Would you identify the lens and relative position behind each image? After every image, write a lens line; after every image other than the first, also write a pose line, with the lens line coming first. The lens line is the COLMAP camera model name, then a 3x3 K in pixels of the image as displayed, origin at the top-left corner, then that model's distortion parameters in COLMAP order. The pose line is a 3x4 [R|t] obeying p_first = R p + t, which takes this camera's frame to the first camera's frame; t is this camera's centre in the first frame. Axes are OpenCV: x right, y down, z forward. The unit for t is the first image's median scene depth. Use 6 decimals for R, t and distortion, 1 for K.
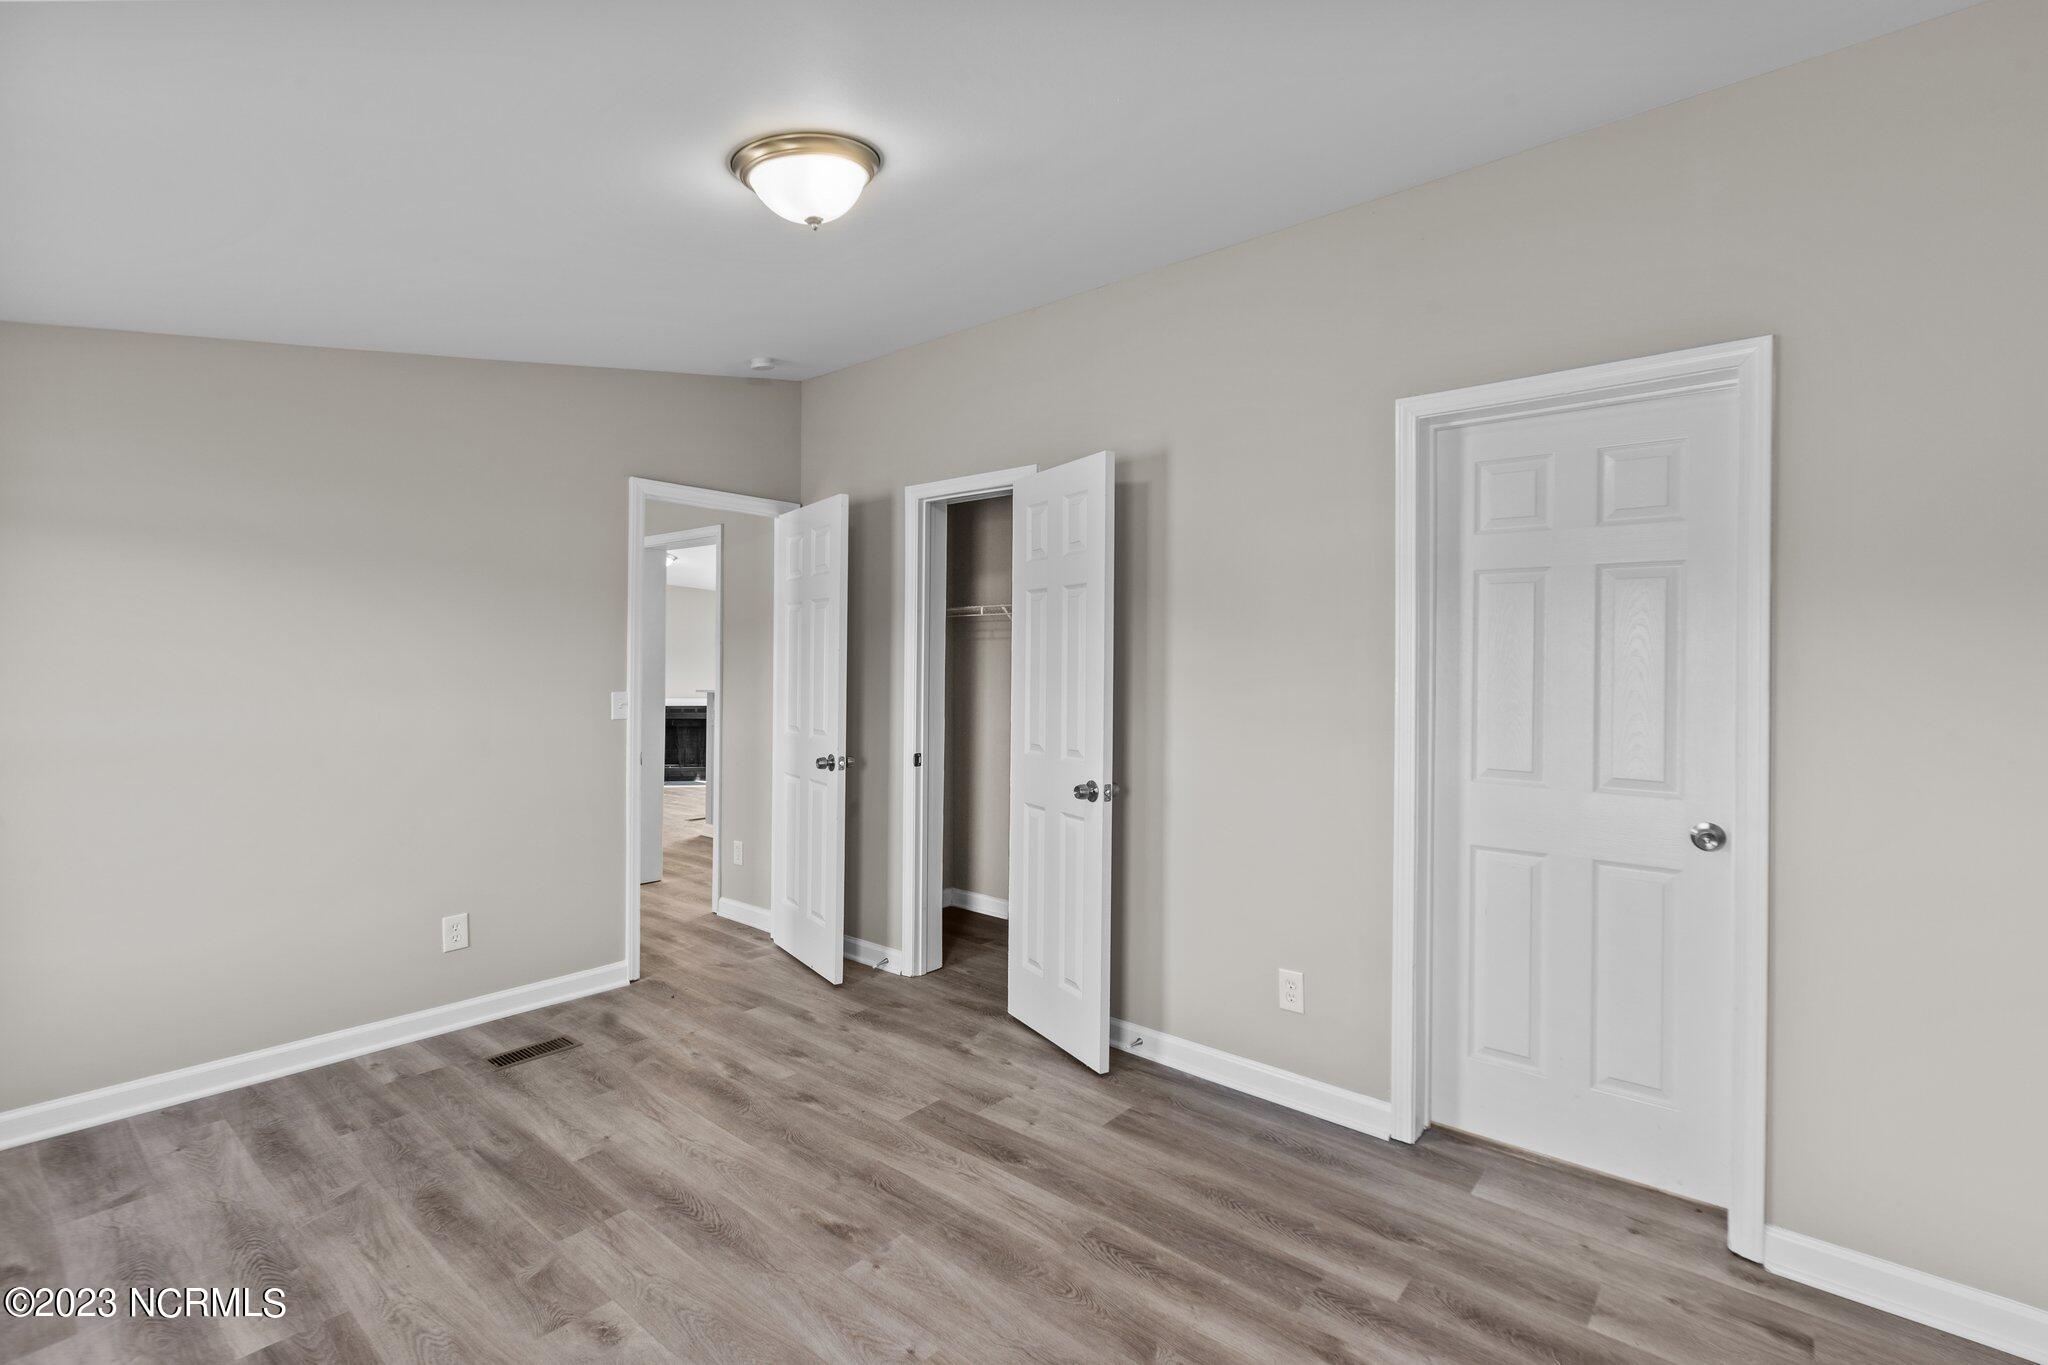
lens RADIAL K [[929.3, 0, 1017.3], [0, 929.3, 667.3], [0, 0, 1]] dist [0.001549, -0.000166]
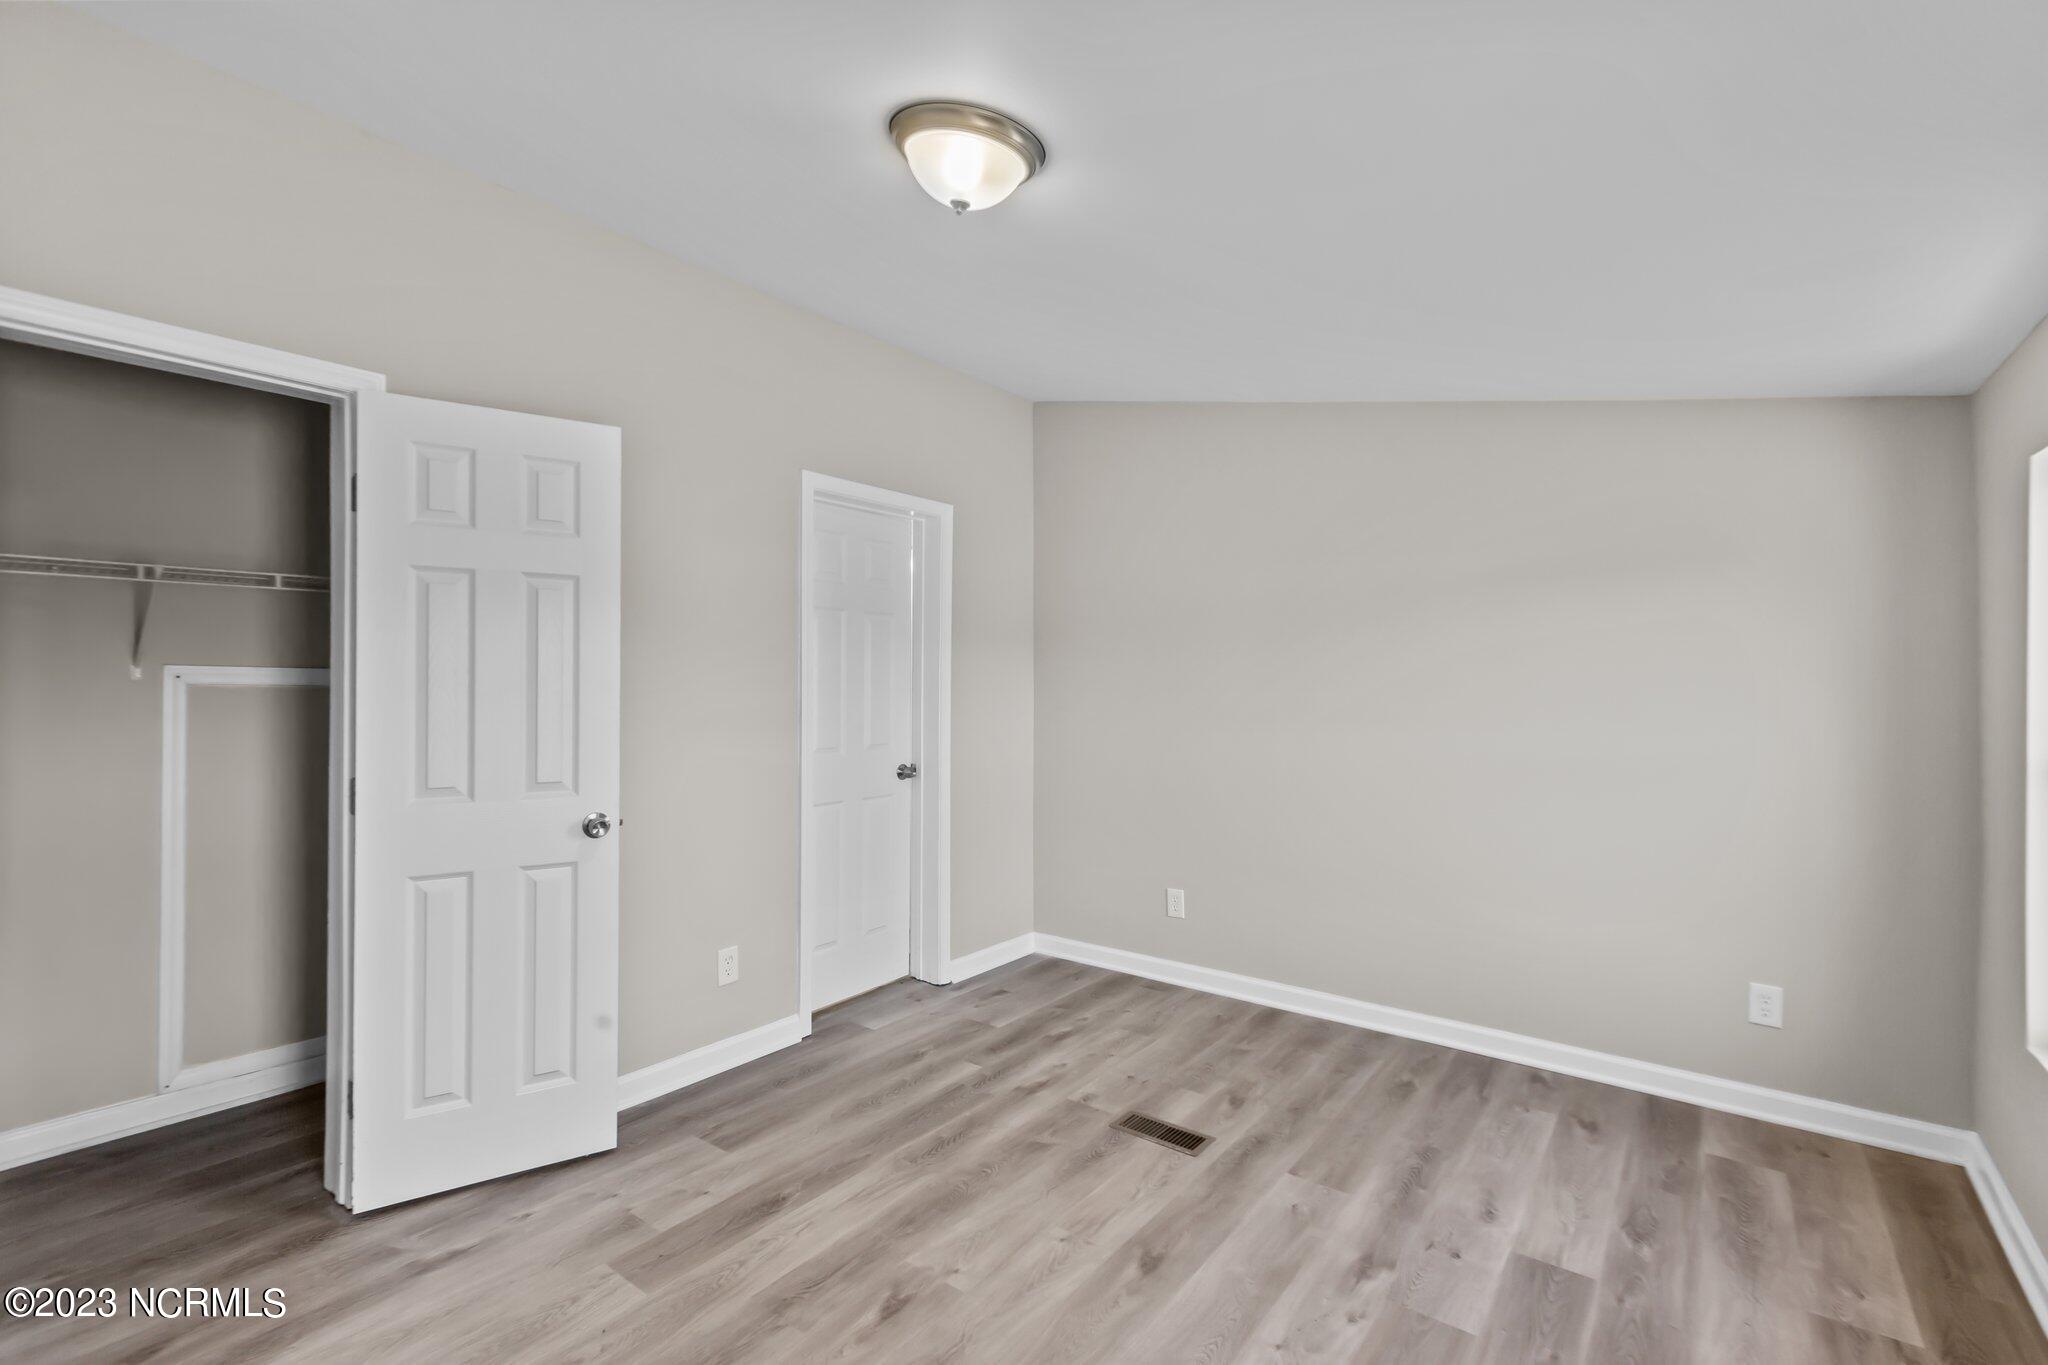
lens RADIAL K [[929.3, 0, 1019.3], [0, 929.3, 679.9], [0, 0, 1]] dist [0.001549, -0.000166]
pose [[-0.068533, -0.010125, 0.997597, -1.040540], [-0.008461, 0.999918, 0.009567, -0.013875], [-0.997613, -0.007785, -0.068613, 0.895639]]
